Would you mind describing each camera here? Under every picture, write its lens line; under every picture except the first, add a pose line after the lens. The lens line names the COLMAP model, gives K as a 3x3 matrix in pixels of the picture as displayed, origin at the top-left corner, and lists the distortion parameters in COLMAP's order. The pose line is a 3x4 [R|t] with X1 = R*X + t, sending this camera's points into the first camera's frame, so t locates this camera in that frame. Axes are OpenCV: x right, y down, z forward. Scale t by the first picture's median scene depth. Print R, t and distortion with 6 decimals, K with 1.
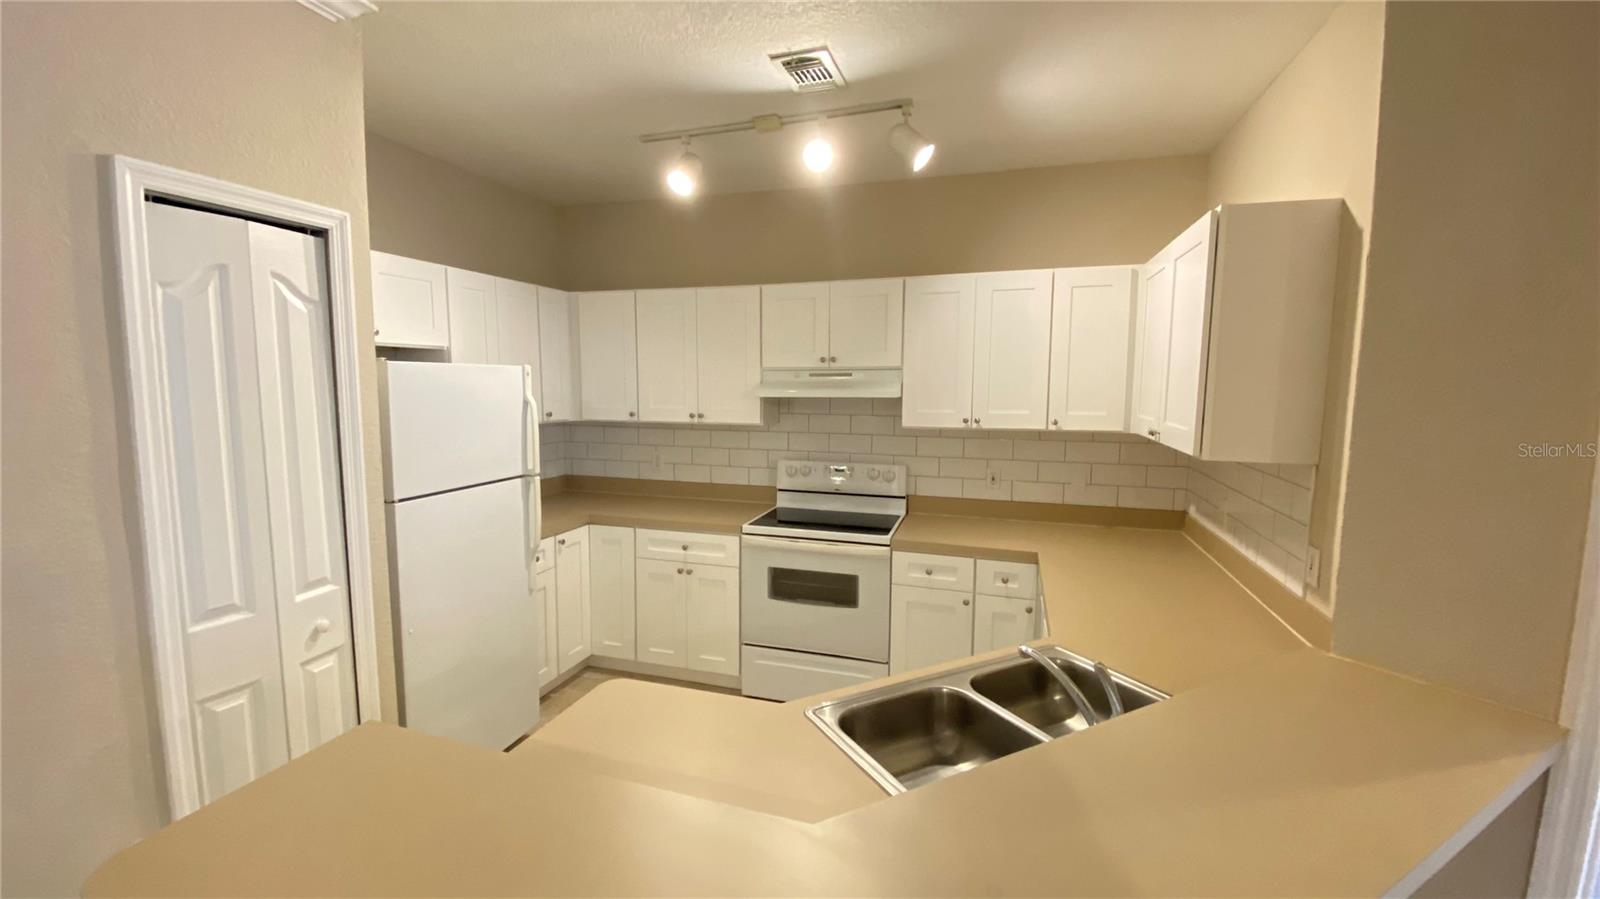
lens RADIAL K [[631.5, 0, 800.0], [0, 631.5, 449.5], [0, 0, 1]] dist [0.023102, -0.000165]
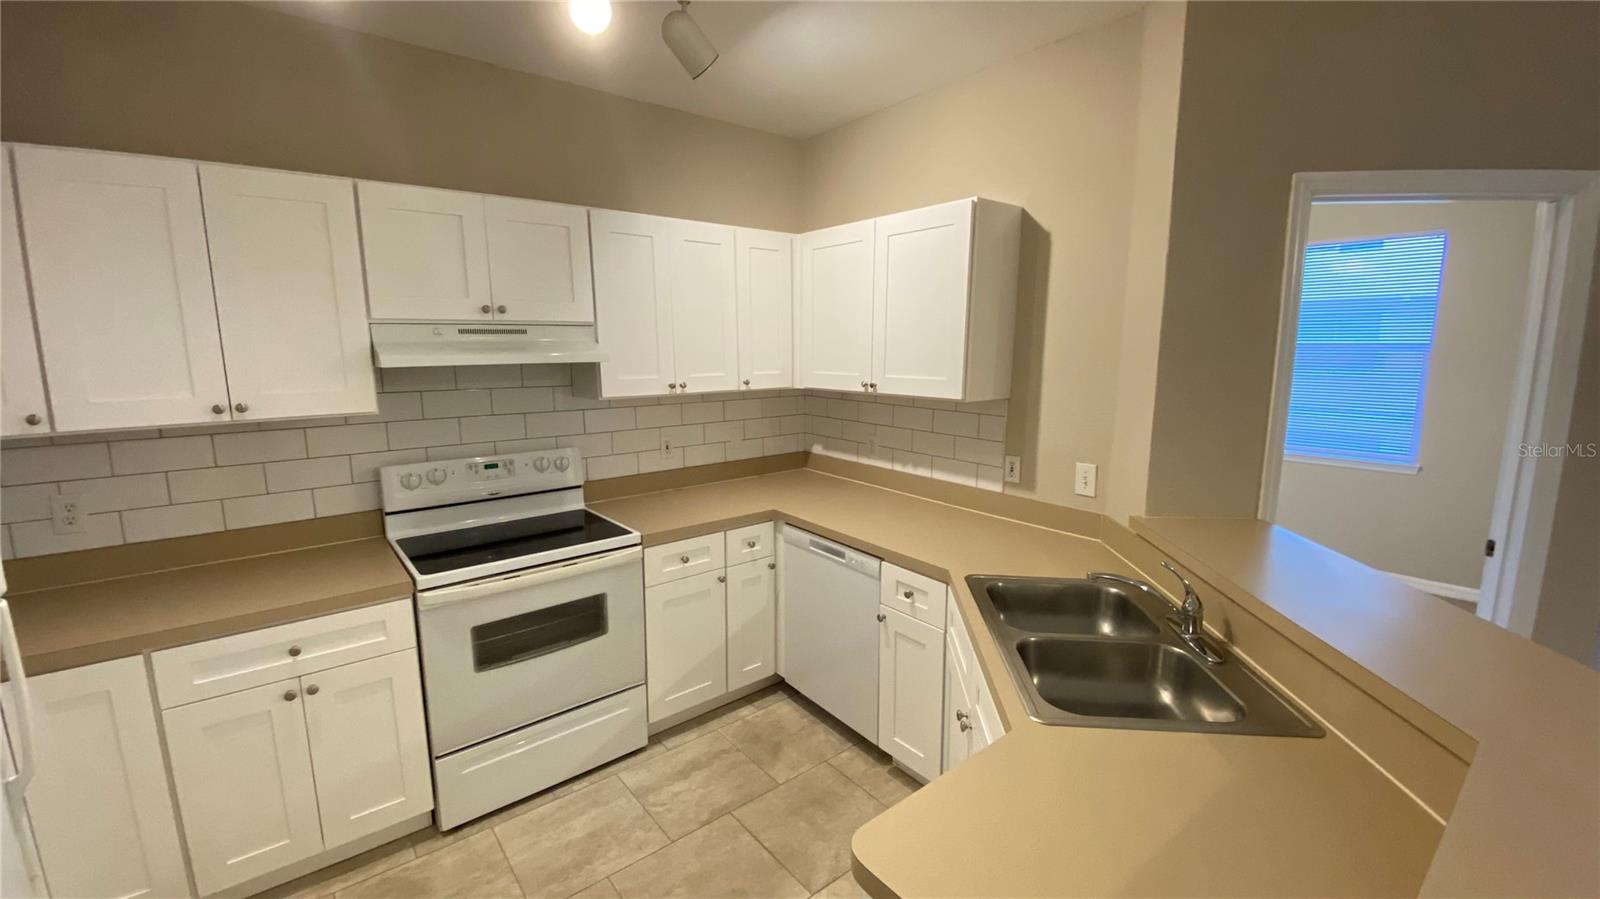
lens RADIAL K [[629.9, 0, 798.8], [0, 629.9, 458.5], [0, 0, 1]] dist [-0.006457, -0.000262]
pose [[0.544199, -0.153511, 0.824792, -0.374336], [0.091587, 0.988112, 0.123480, -0.036322], [-0.833942, 0.008342, 0.551789, 0.348423]]
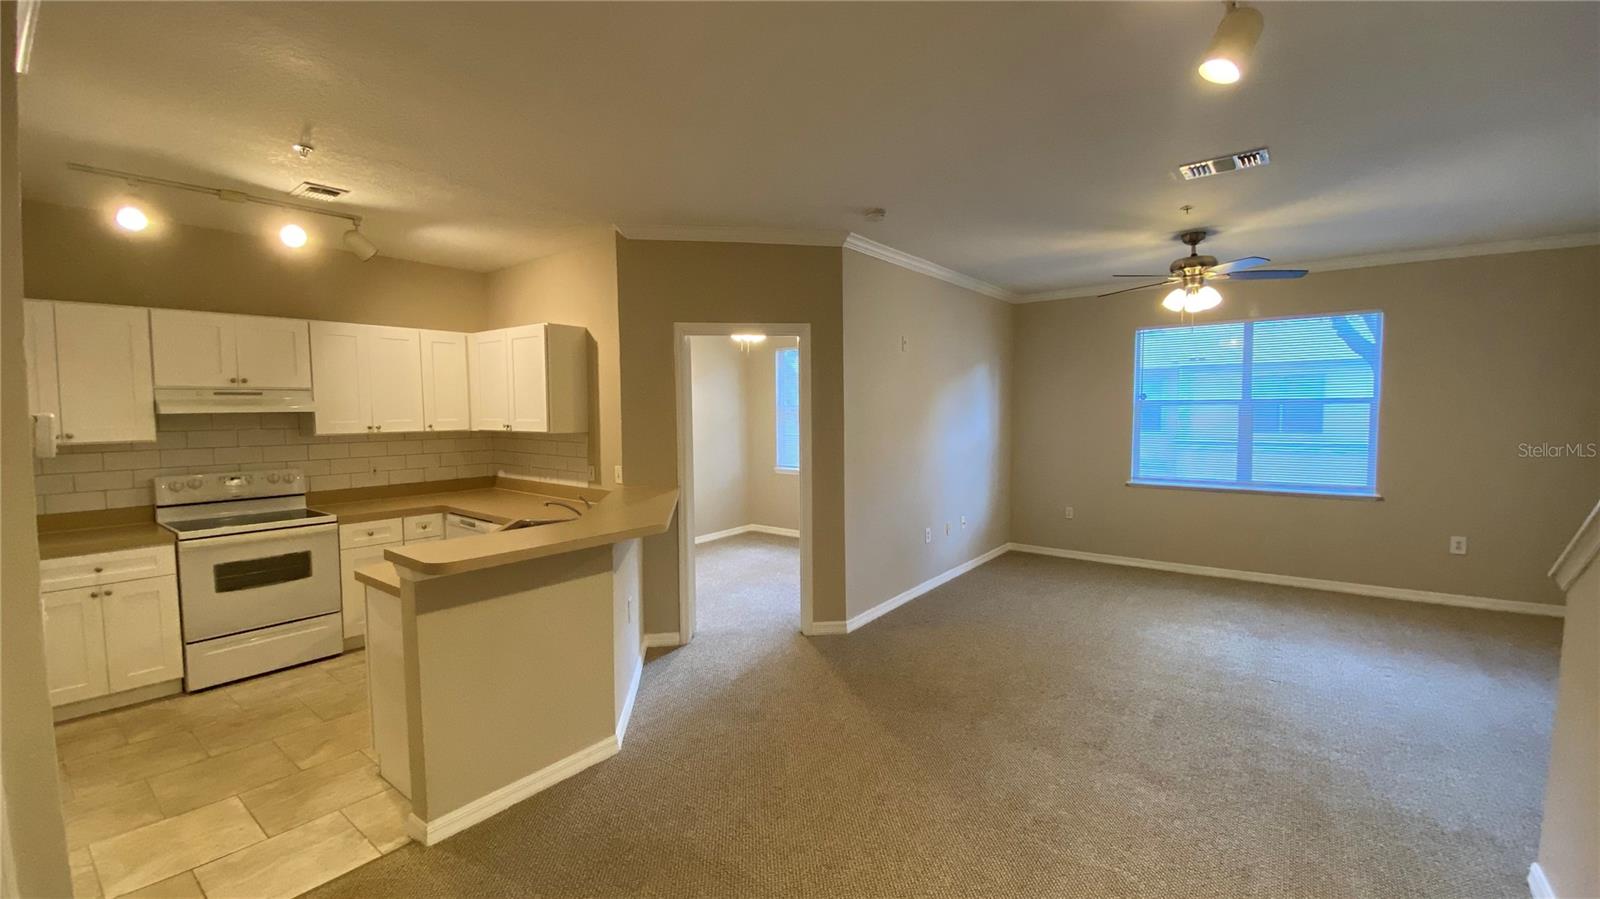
lens RADIAL K [[635.9, 0, 801.3], [0, 635.9, 454.6], [0, 0, 1]] dist [-0.028079, 0.000144]
pose [[0.320837, -0.072976, 0.944319, -0.727813], [0.105003, 0.993622, 0.041111, 0.055803], [-0.941296, 0.085967, 0.326454, -0.345088]]
